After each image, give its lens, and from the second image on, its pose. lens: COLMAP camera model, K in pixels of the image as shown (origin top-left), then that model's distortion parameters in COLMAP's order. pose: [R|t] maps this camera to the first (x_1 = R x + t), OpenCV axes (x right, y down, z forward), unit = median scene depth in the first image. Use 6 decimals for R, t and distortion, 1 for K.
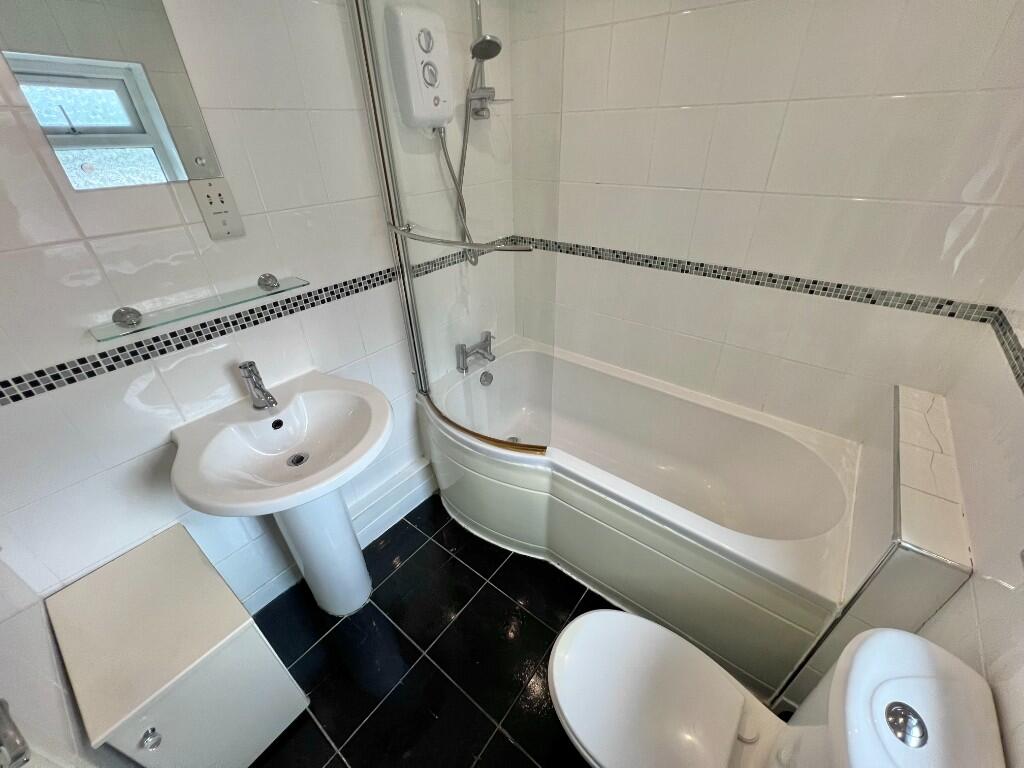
lens RADIAL K [[413.0, 0, 514.1], [0, 413.0, 383.9], [0, 0, 1]] dist [-0.001241, 0.000342]
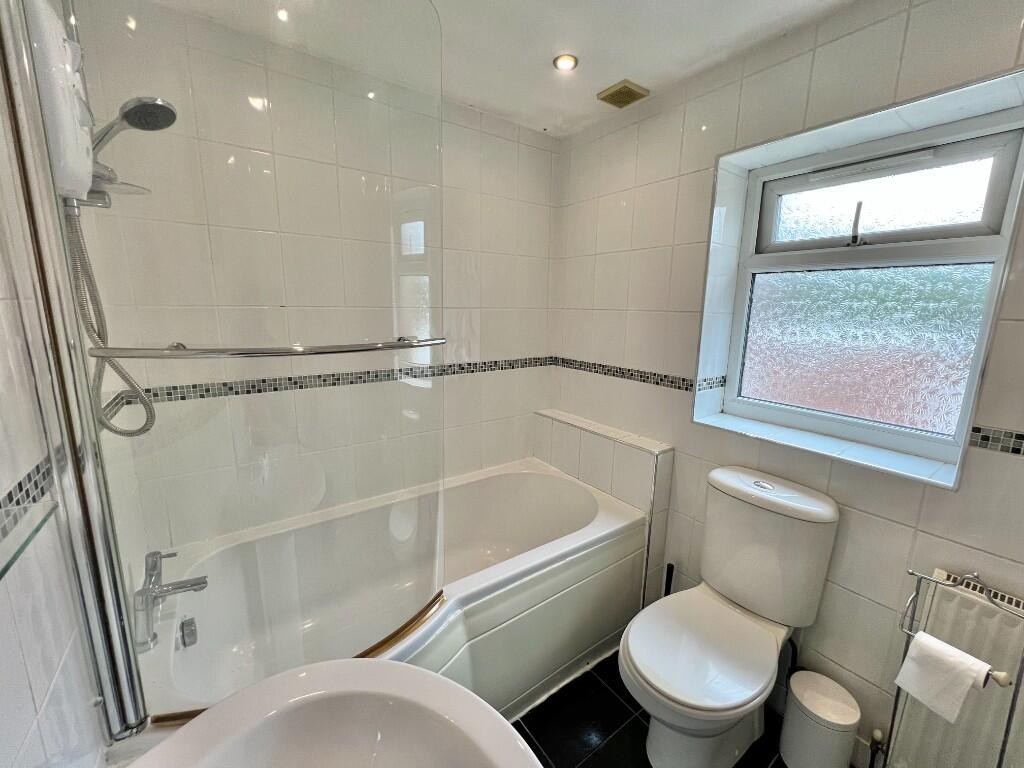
lens RADIAL K [[407.8, 0, 512.0], [0, 407.8, 384.0], [0, 0, 1]] dist [0.003220, 0.000316]
pose [[0.277772, -0.153860, 0.948246, -0.562644], [0.486776, 0.873526, -0.000857, -0.124416], [-0.828186, 0.461821, 0.317537, 0.462493]]
